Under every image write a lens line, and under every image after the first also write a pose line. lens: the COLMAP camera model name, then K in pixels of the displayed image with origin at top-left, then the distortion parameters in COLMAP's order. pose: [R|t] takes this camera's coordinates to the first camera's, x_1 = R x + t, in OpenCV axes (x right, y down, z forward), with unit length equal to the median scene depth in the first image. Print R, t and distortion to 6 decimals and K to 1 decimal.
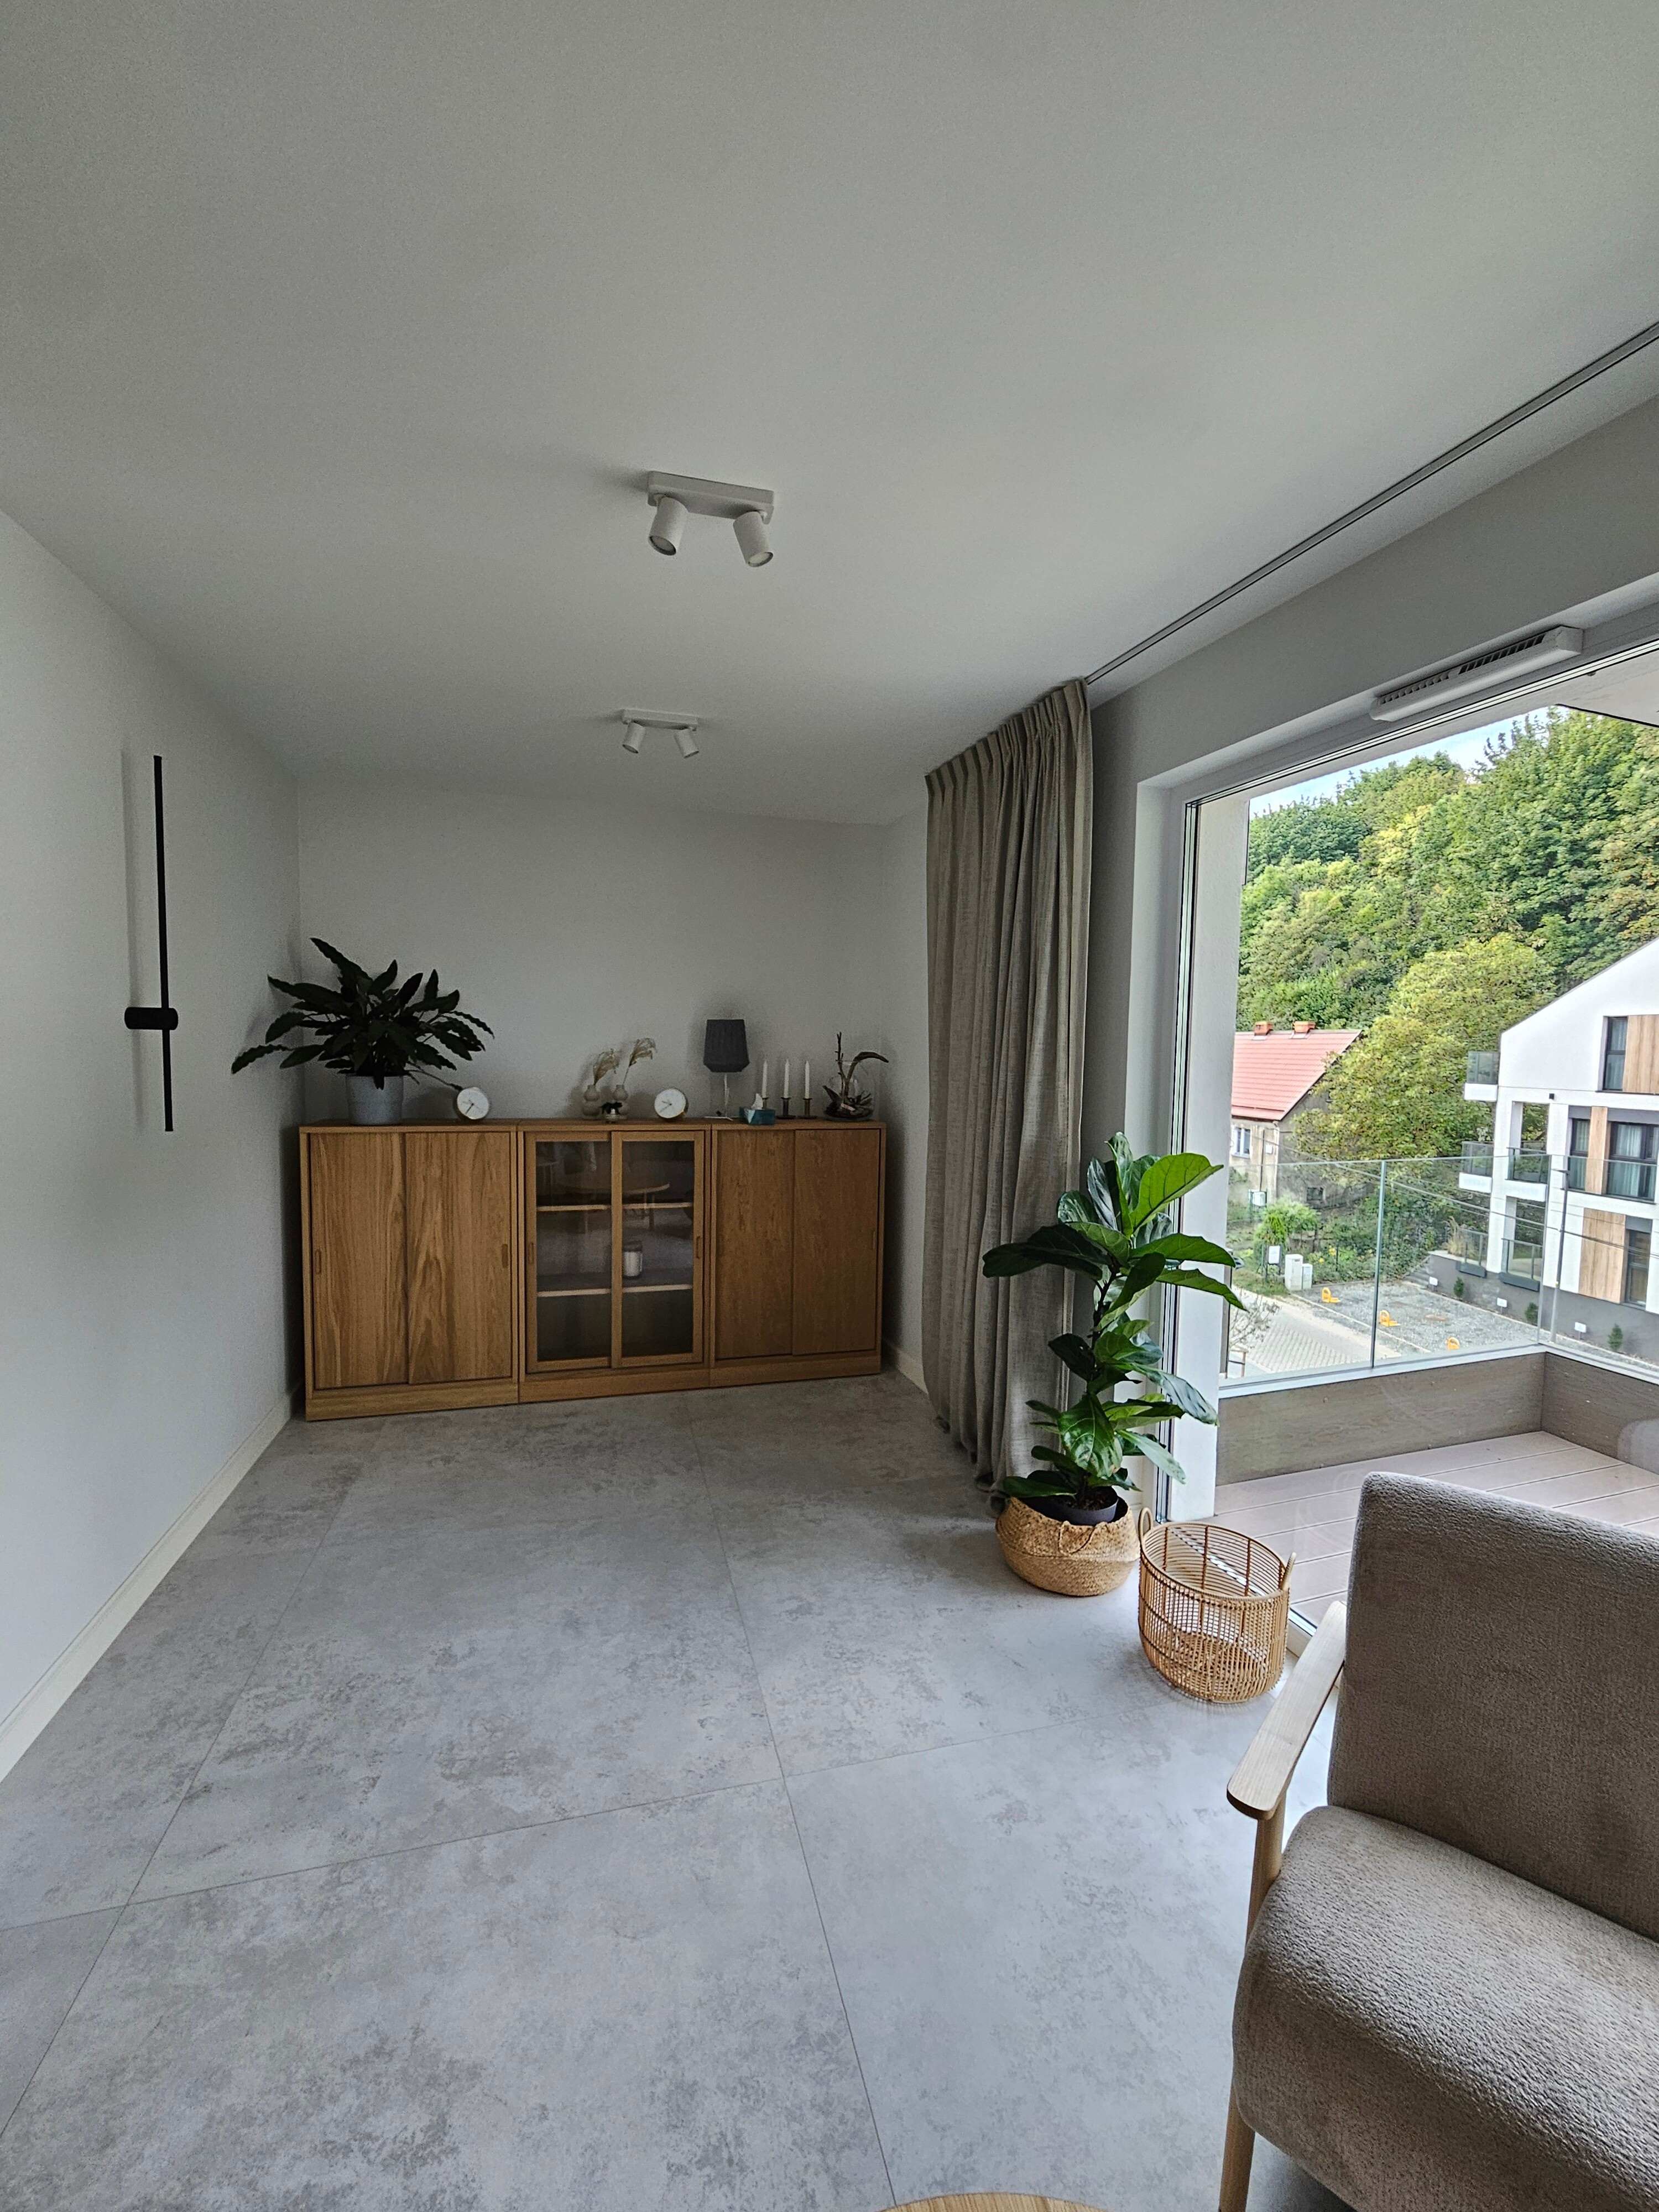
lens RADIAL K [[920.0, 0, 836.9], [0, 920.0, 1104.1], [0, 0, 1]] dist [-0.003367, 0.001755]
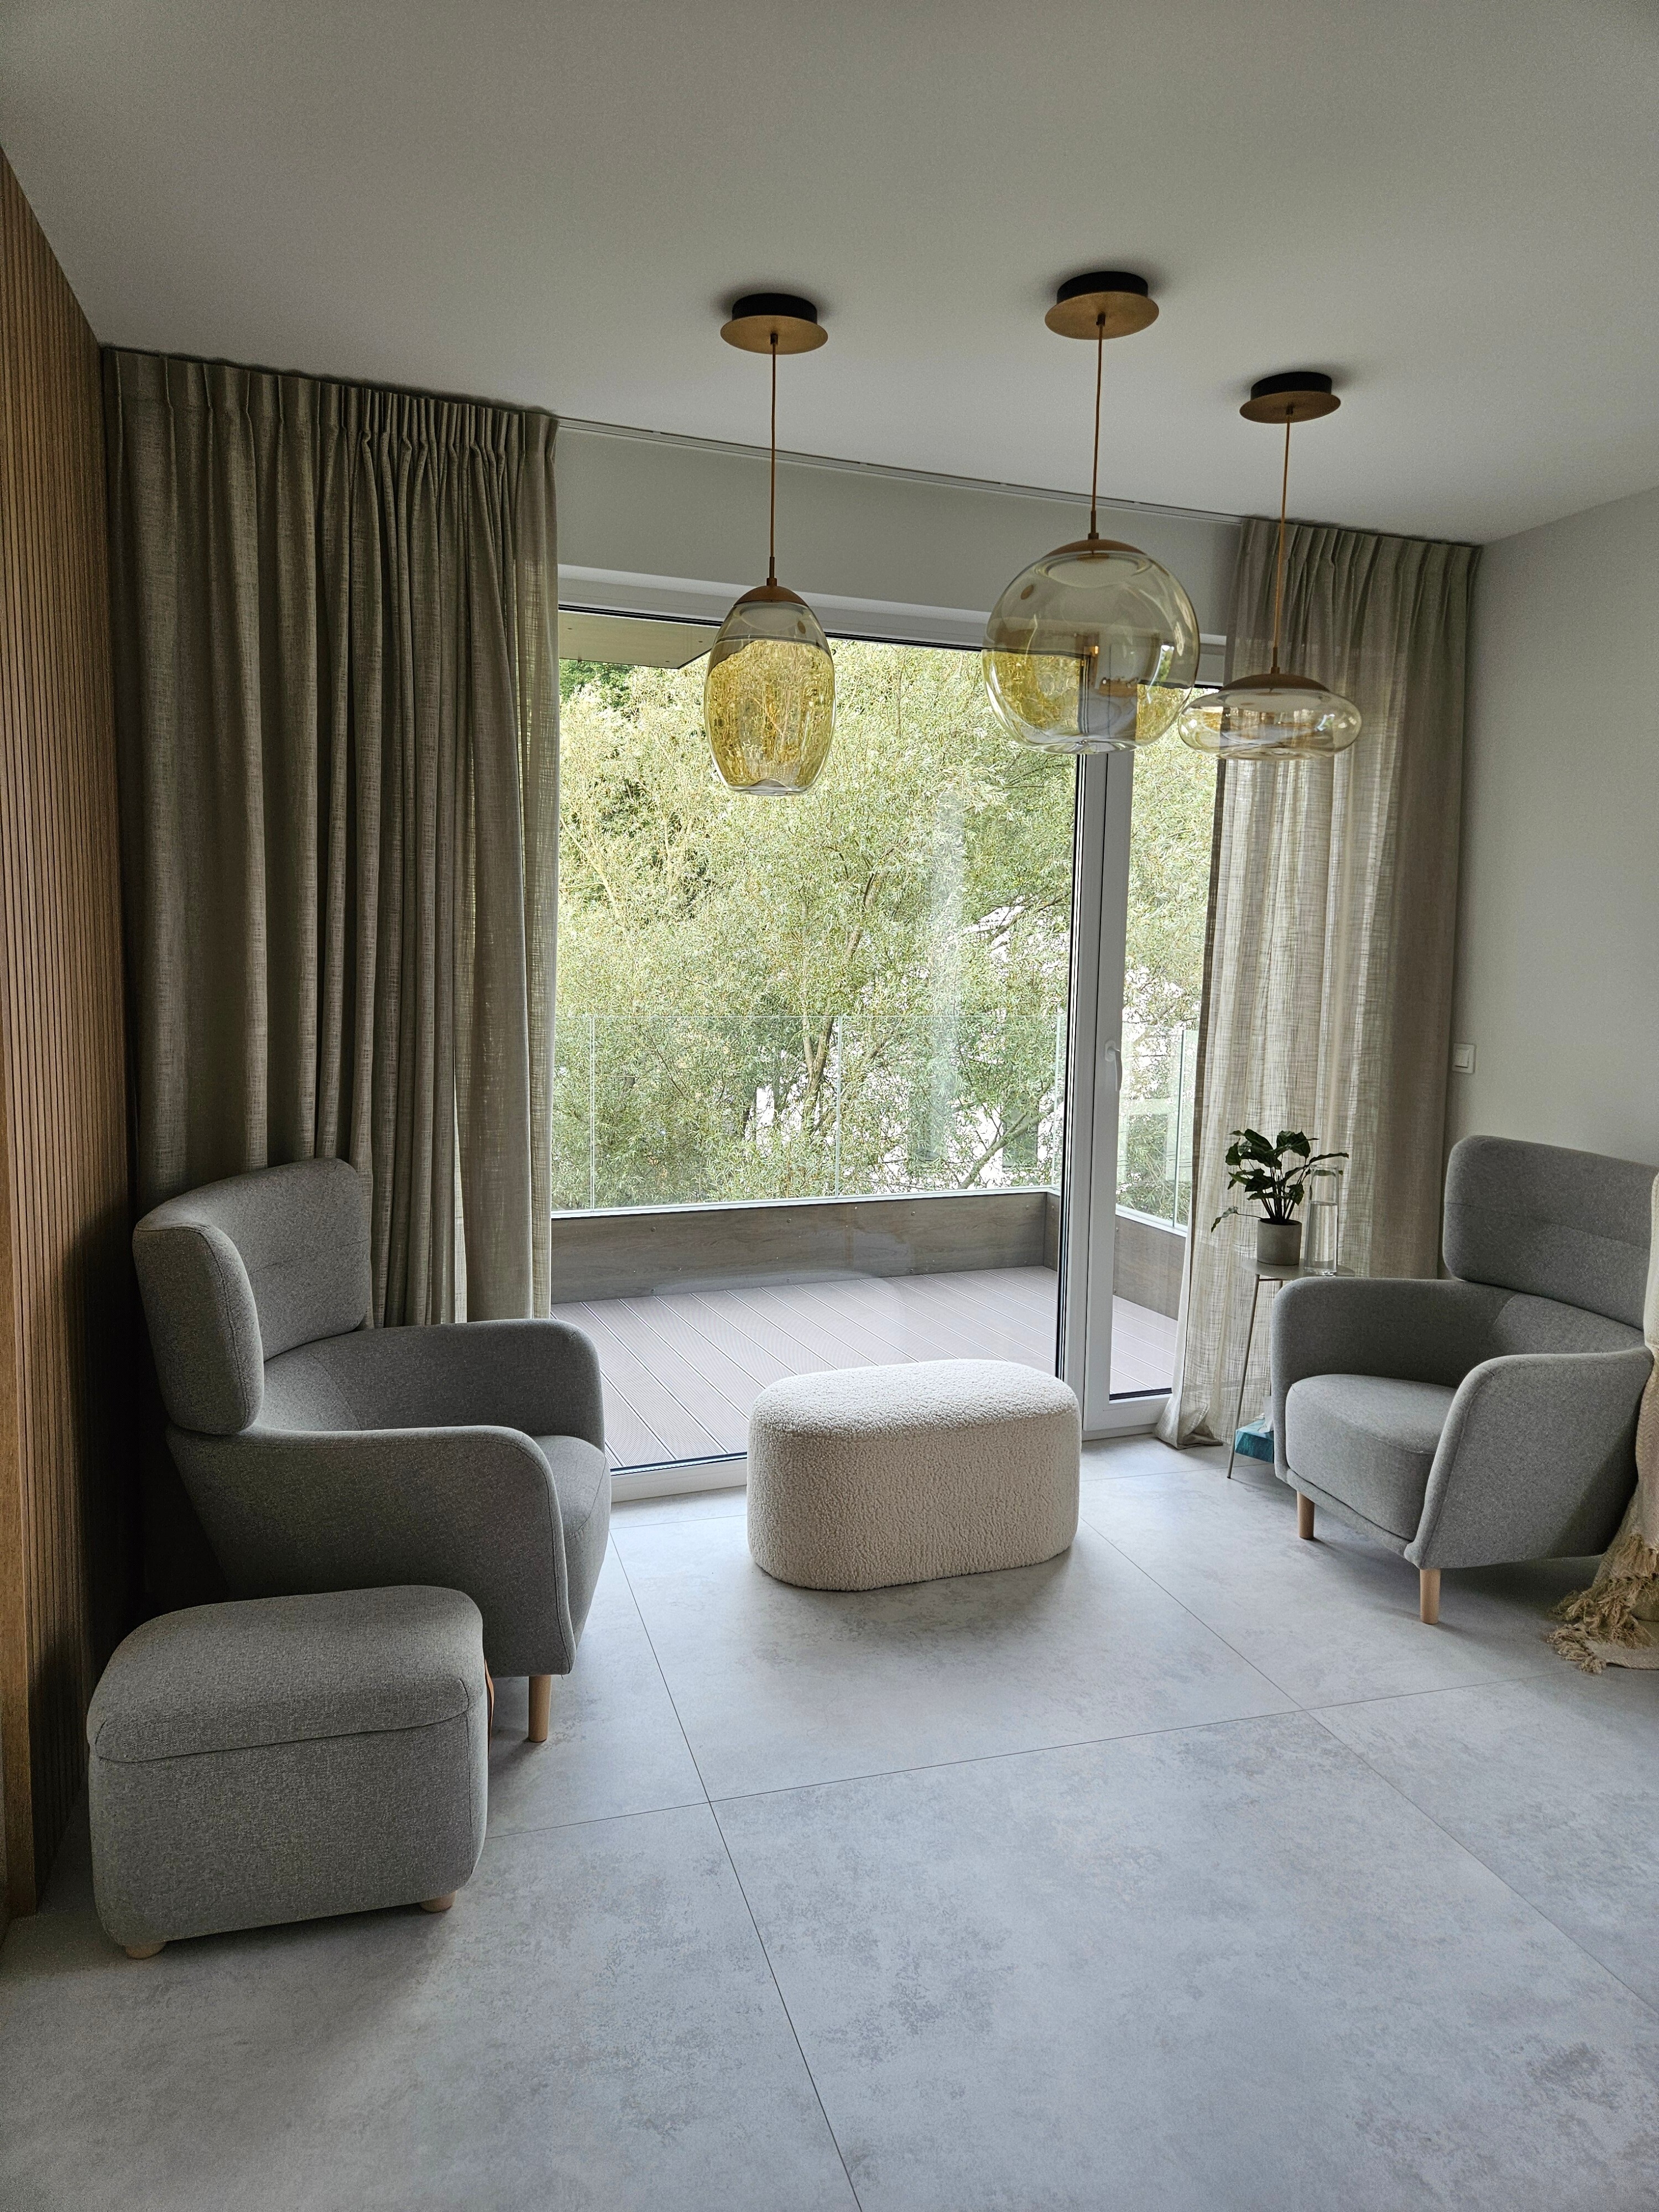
lens RADIAL K [[1481.5, 0, 842.1], [0, 1481.5, 1091.5], [0, 0, 1]] dist [0.069369, -0.056478]
pose [[0.039737, 0.092390, -0.994930, 1.068508], [-0.102631, 0.990827, 0.087910, 0.013811], [0.993926, 0.098617, 0.048854, 0.733513]]
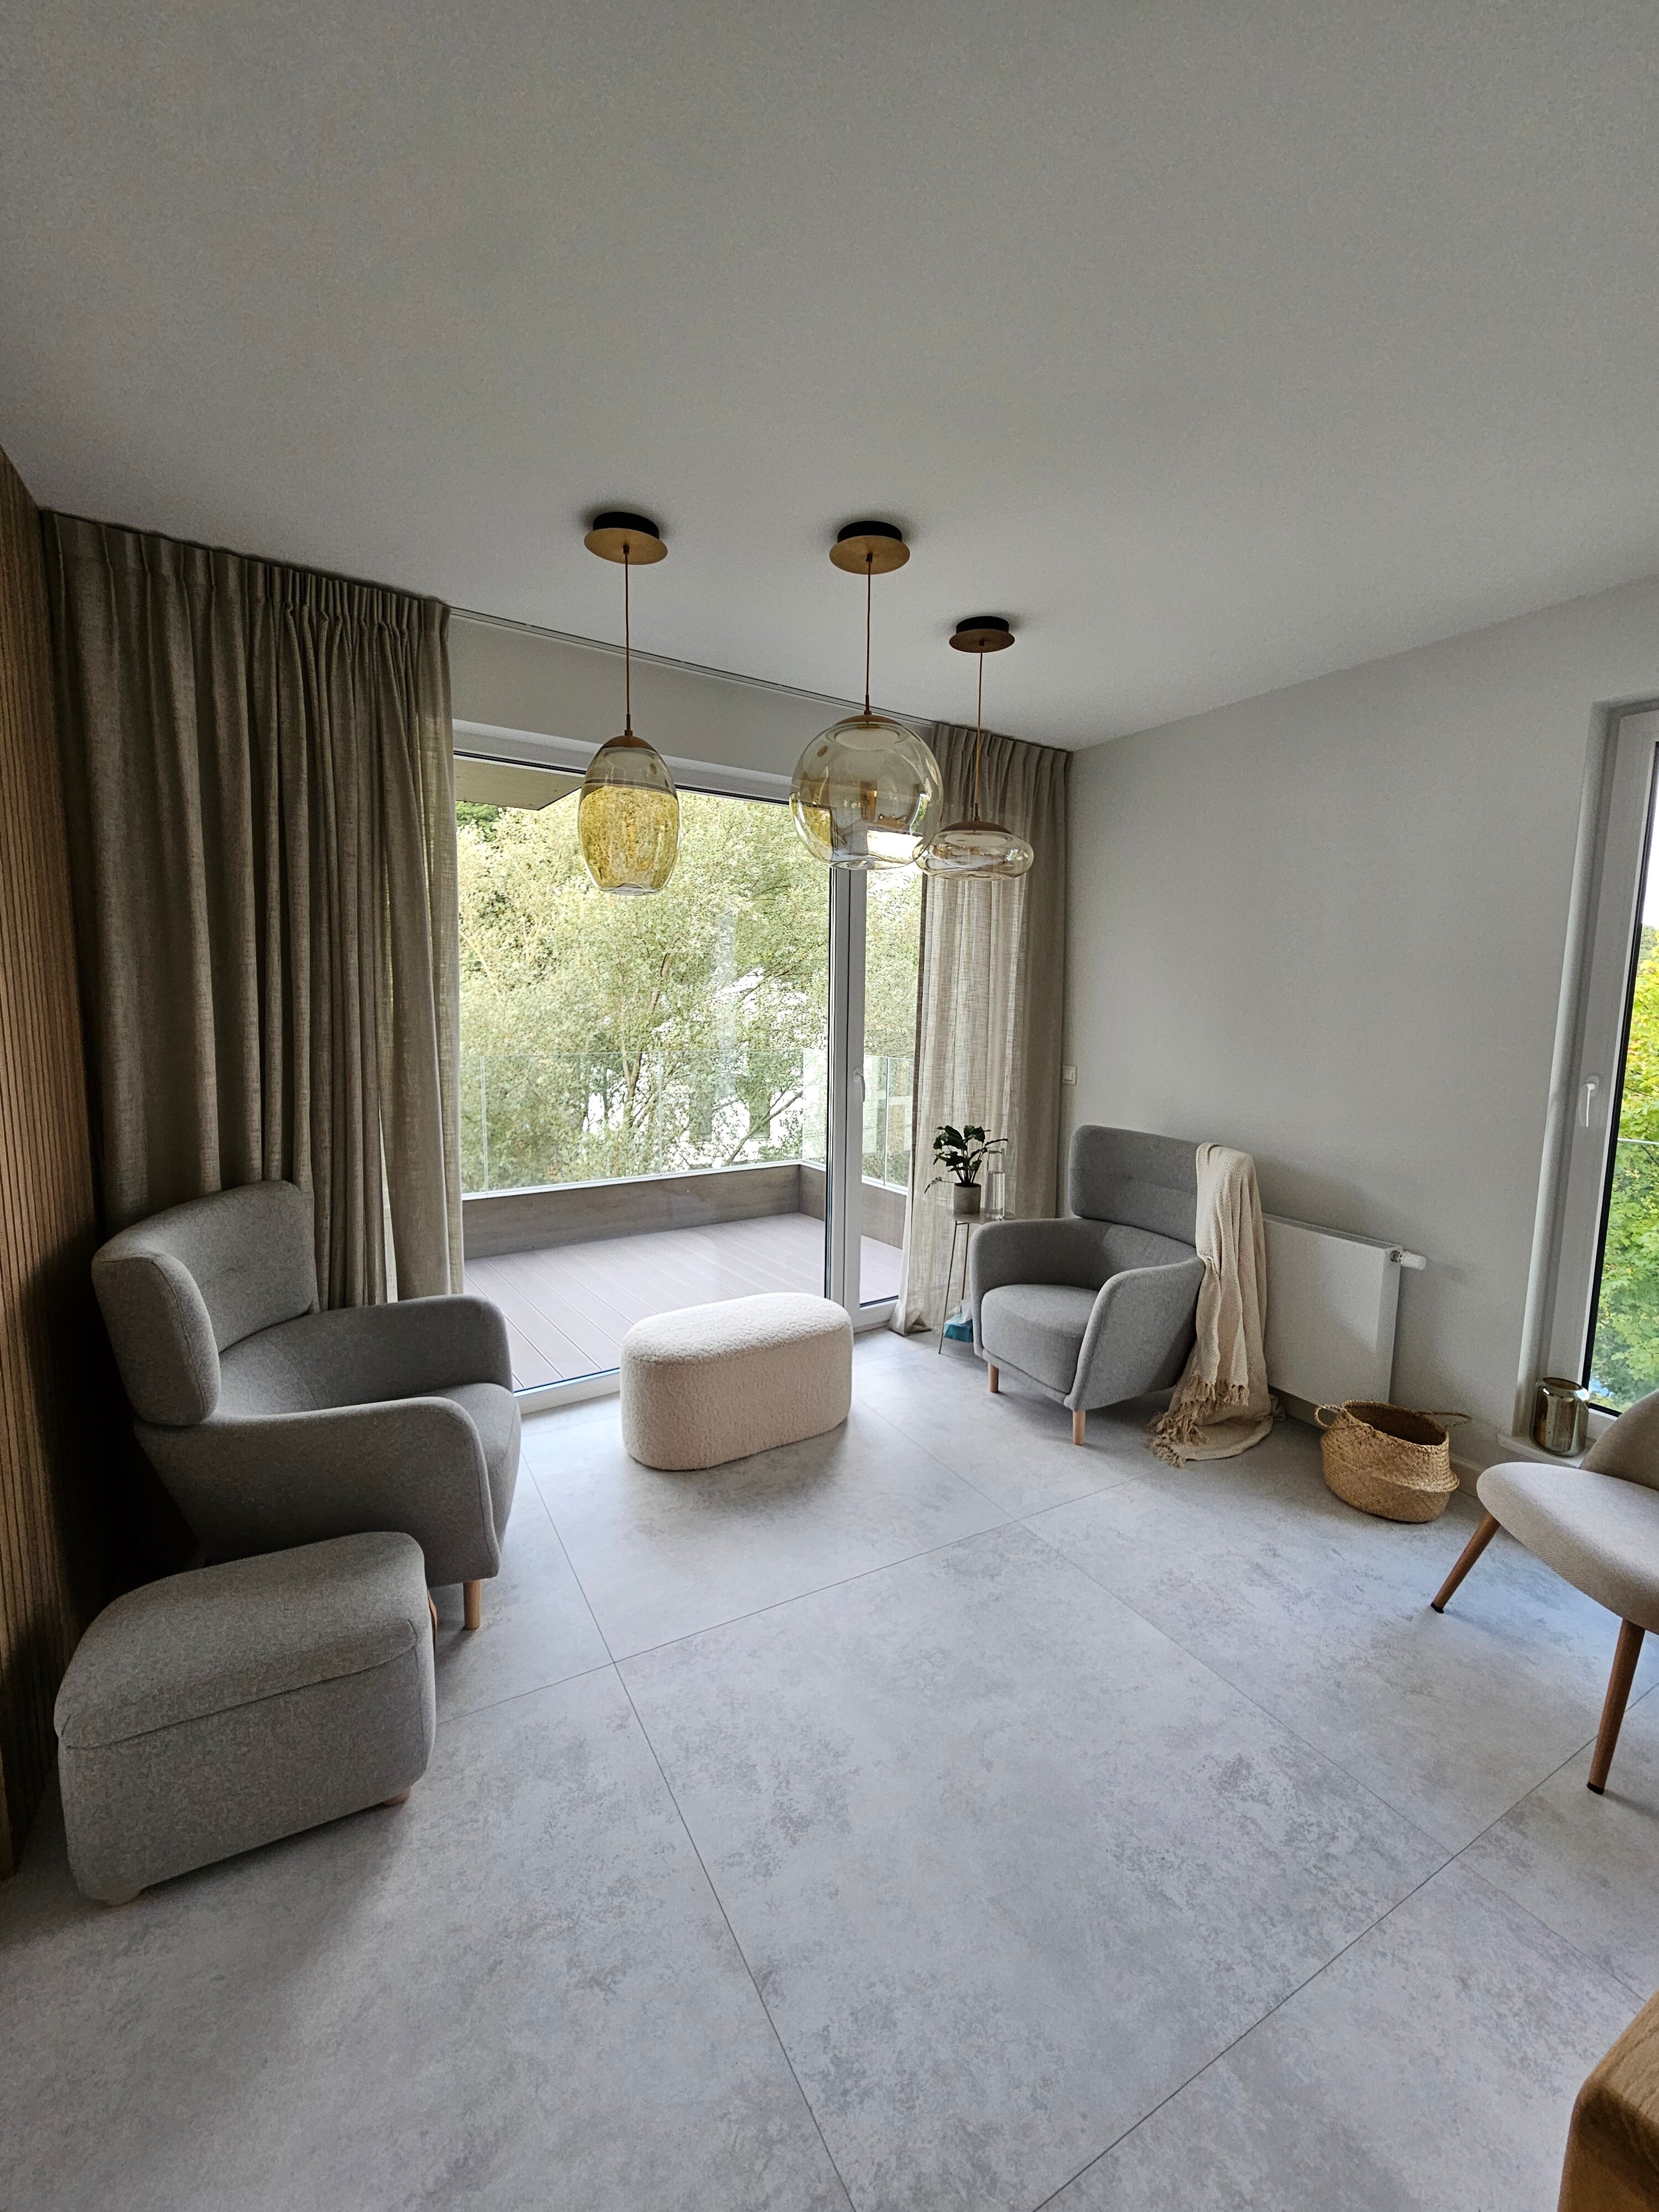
lens RADIAL K [[920.0, 0, 845.9], [0, 920.0, 1107.4], [0, 0, 1]] dist [-0.003367, 0.001755]
pose [[0.255447, 0.106492, -0.960940, 0.715154], [-0.093442, 0.991982, 0.085092, 0.002800], [0.962297, 0.068056, 0.263350, 0.650676]]
